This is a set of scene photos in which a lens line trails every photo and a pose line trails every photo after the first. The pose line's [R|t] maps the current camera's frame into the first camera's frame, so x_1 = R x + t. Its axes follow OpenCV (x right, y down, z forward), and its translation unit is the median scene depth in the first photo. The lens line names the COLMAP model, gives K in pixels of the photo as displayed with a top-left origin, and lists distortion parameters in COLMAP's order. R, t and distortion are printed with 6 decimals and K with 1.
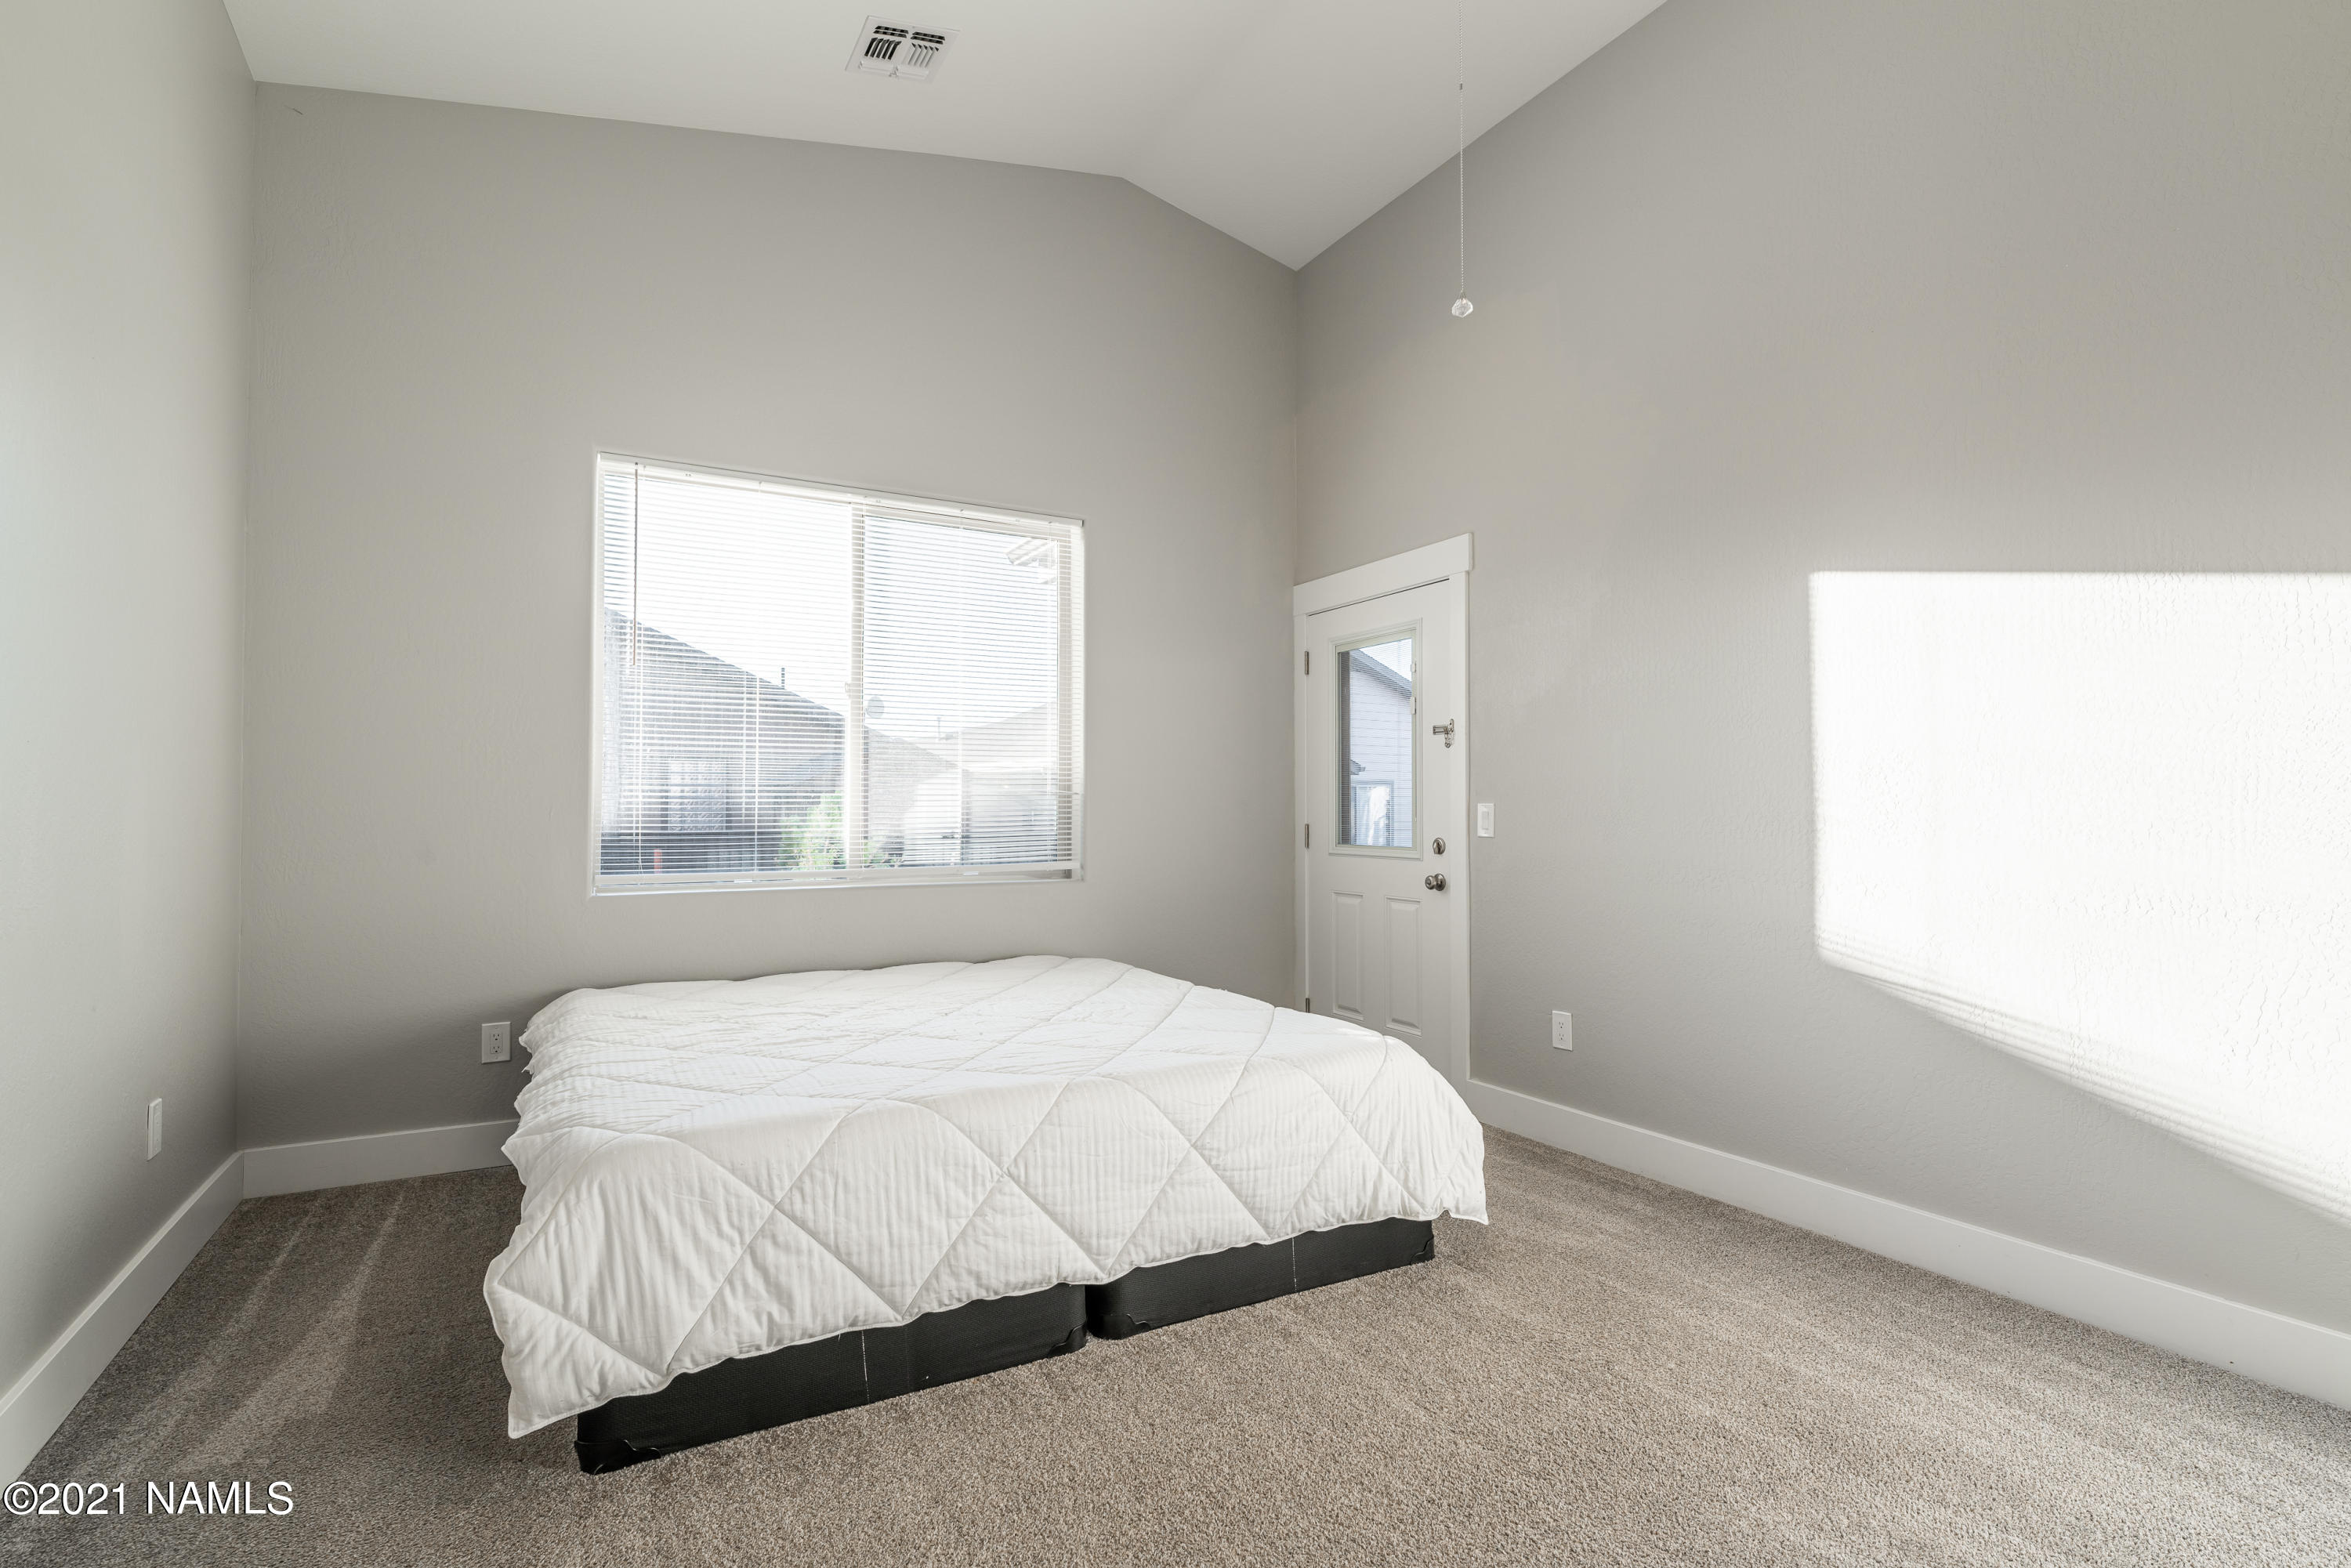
lens RADIAL K [[1094.1, 0, 1175.5], [0, 1094.1, 784.0], [0, 0, 1]] dist [-0.002550, -0.000217]
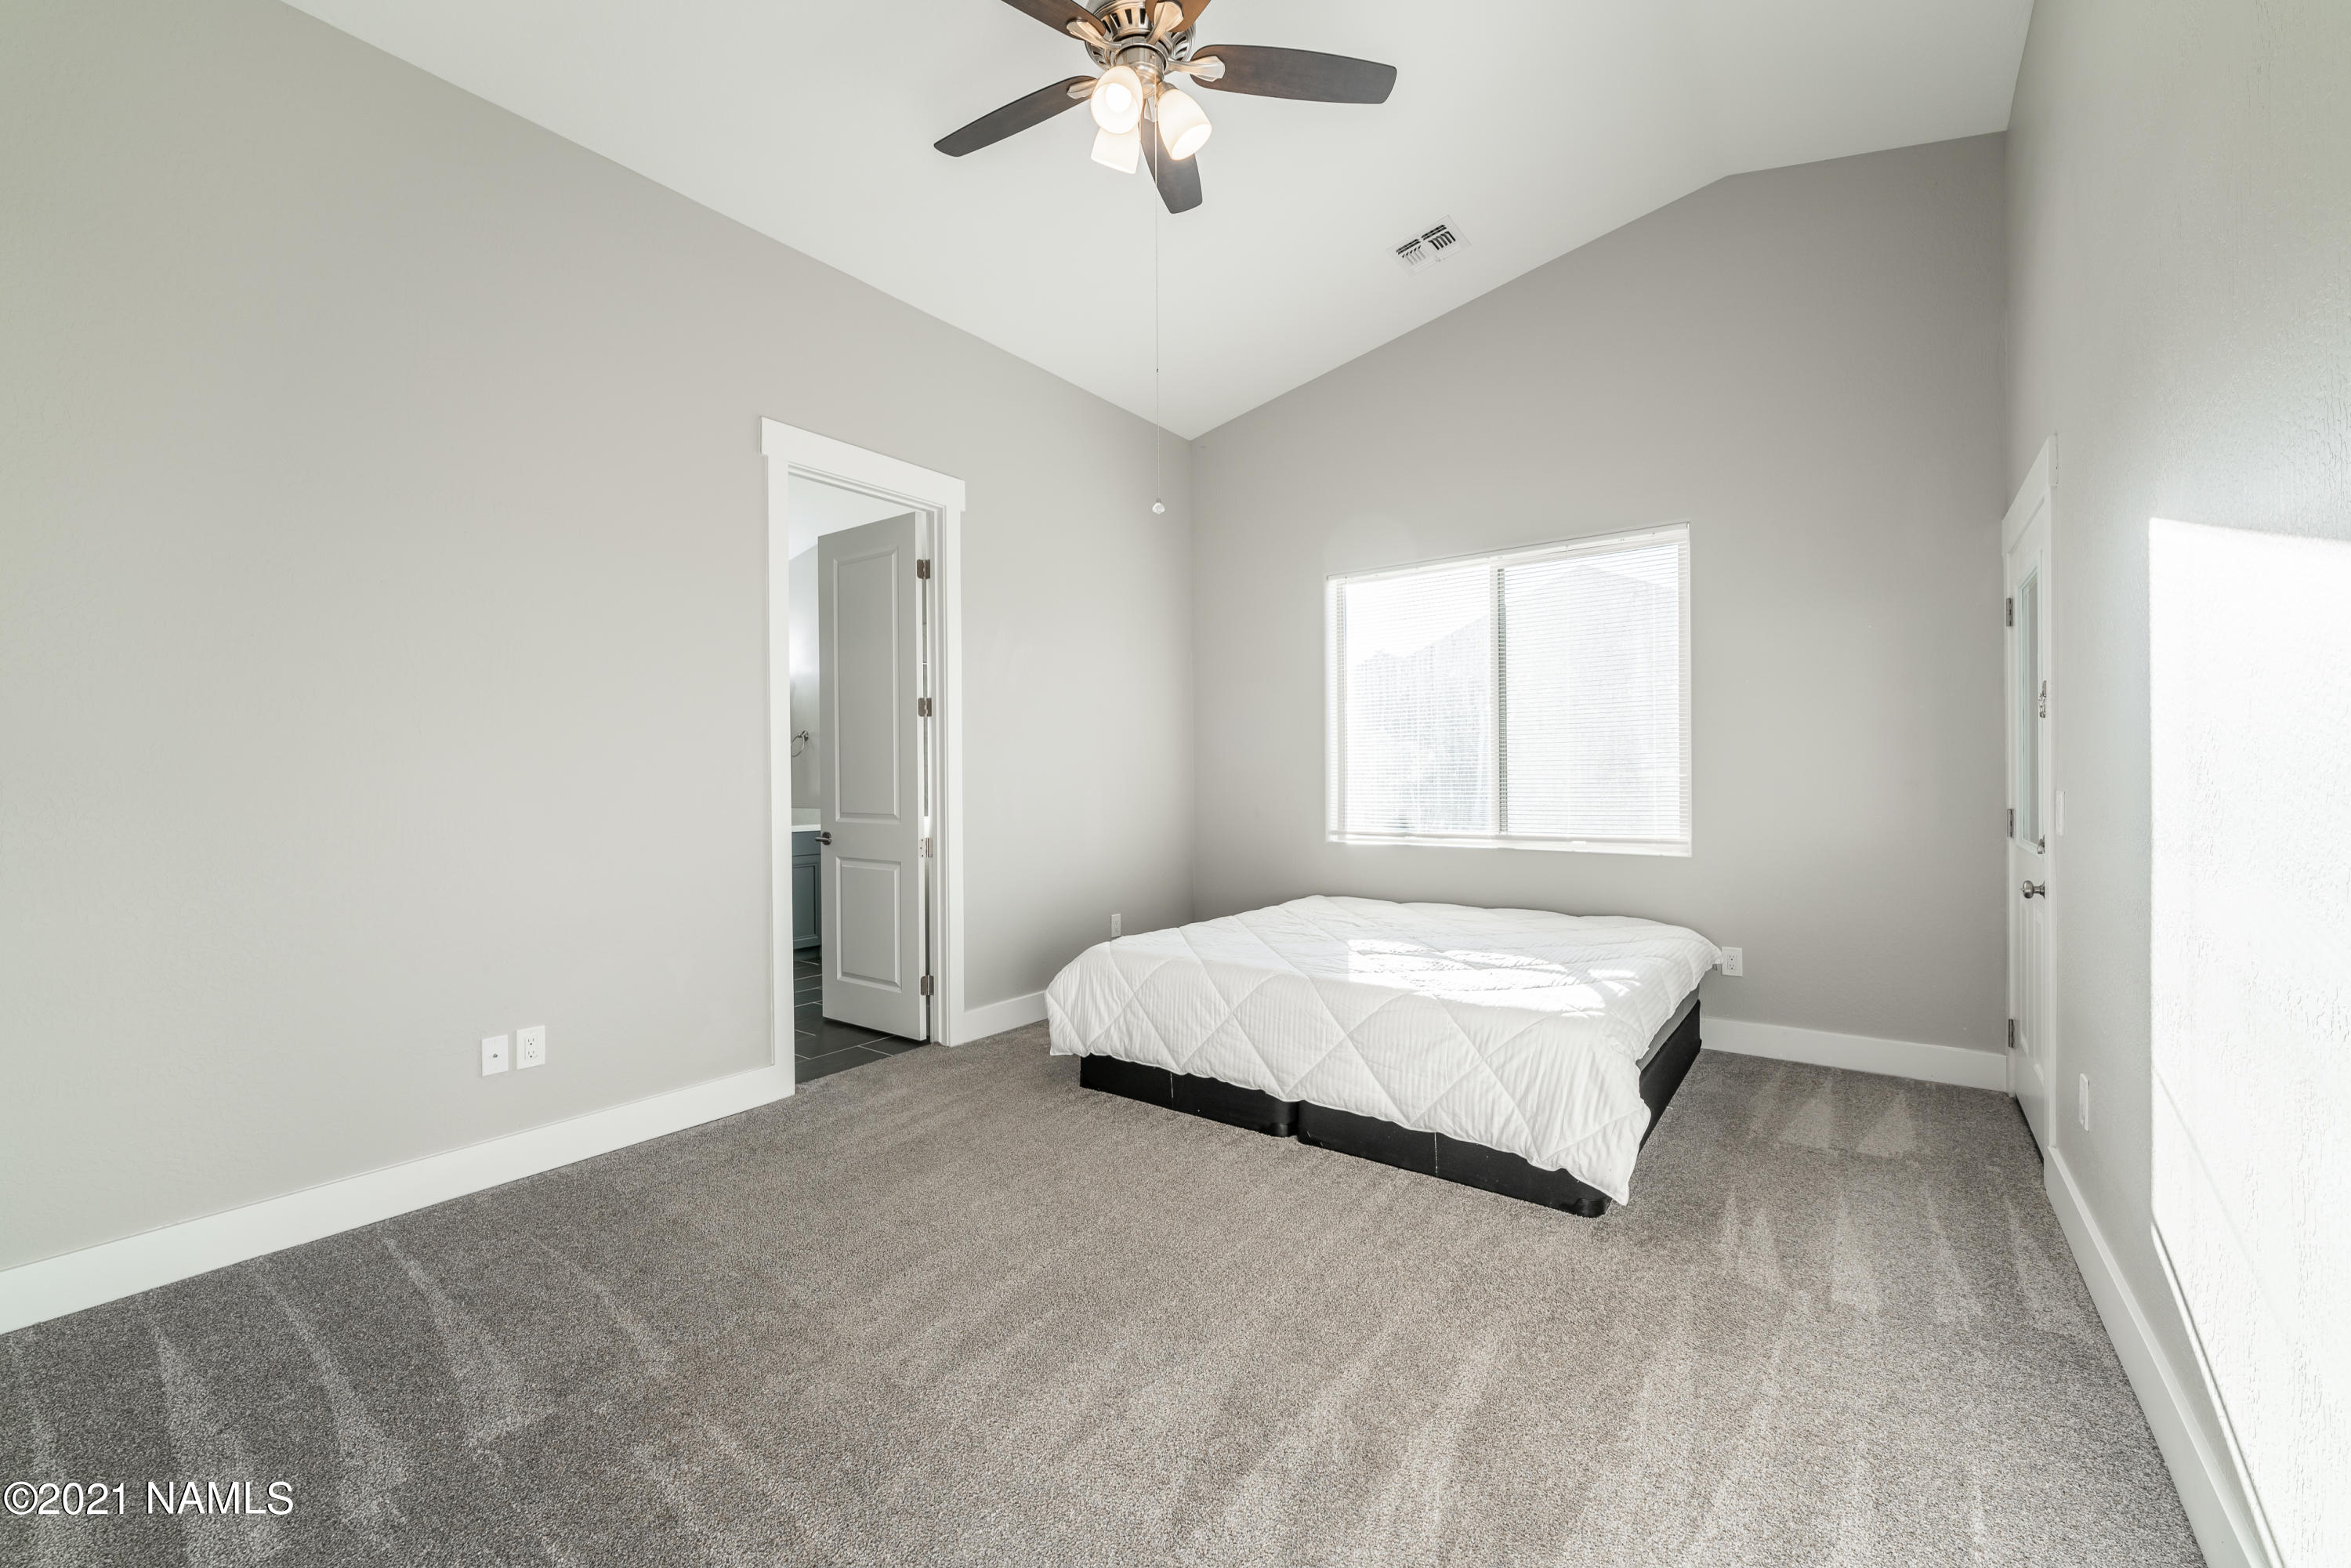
lens RADIAL K [[940.8, 0, 1175.5], [0, 940.8, 784.0], [0, 0, 1]] dist [-0.001193, -0.000084]
pose [[0.406034, 0.000570, -0.913858, 1.158427], [0.035486, 0.999236, 0.016390, -0.036307], [0.913169, -0.039084, 0.405704, 0.322870]]
